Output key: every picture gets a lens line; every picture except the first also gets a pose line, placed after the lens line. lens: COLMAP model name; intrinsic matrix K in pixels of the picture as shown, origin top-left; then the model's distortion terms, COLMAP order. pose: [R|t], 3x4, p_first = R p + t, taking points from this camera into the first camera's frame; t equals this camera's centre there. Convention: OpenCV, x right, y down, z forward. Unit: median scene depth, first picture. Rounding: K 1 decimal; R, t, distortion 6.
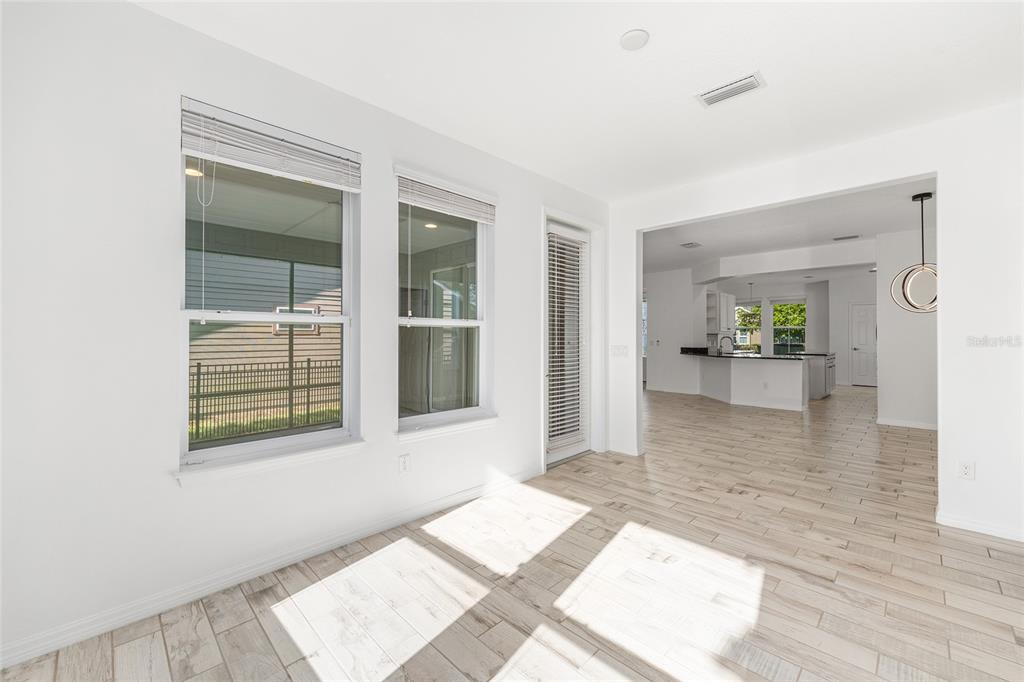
lens RADIAL K [[414.9, 0, 514.4], [0, 414.9, 334.3], [0, 0, 1]] dist [-0.000006, 0.000122]
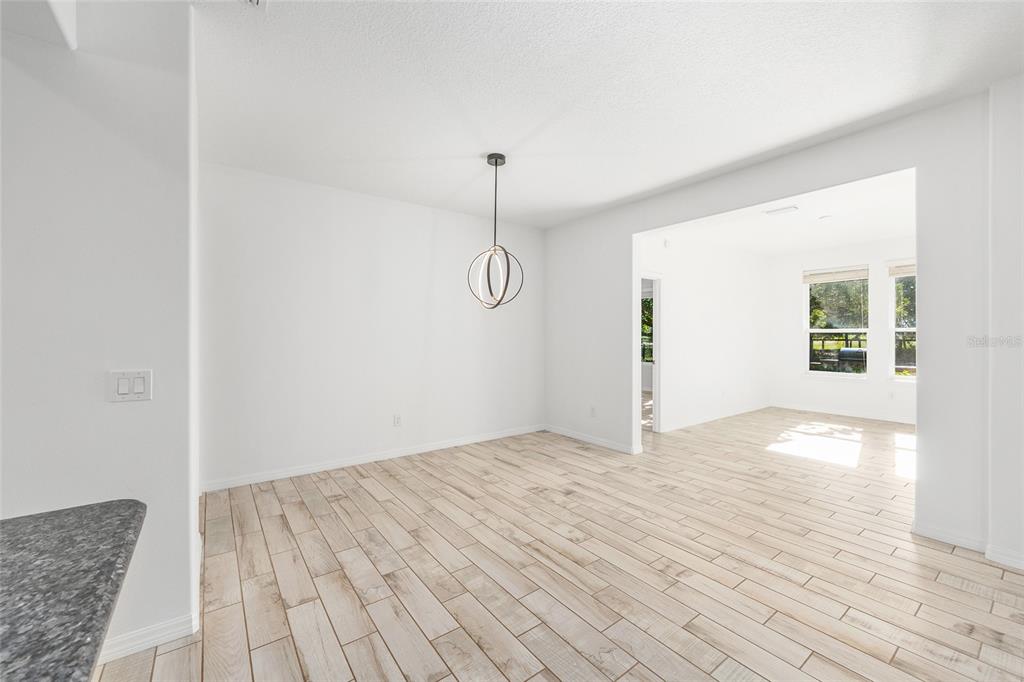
lens RADIAL K [[412.1, 0, 512.0], [0, 412.1, 341.0], [0, 0, 1]] dist [0.001428, 0.000138]
pose [[-0.988616, -0.000245, 0.150461, 0.503187], [0.000474, 0.999989, 0.004739, 0.003018], [-0.150461, 0.004757, -0.988605, 1.055519]]
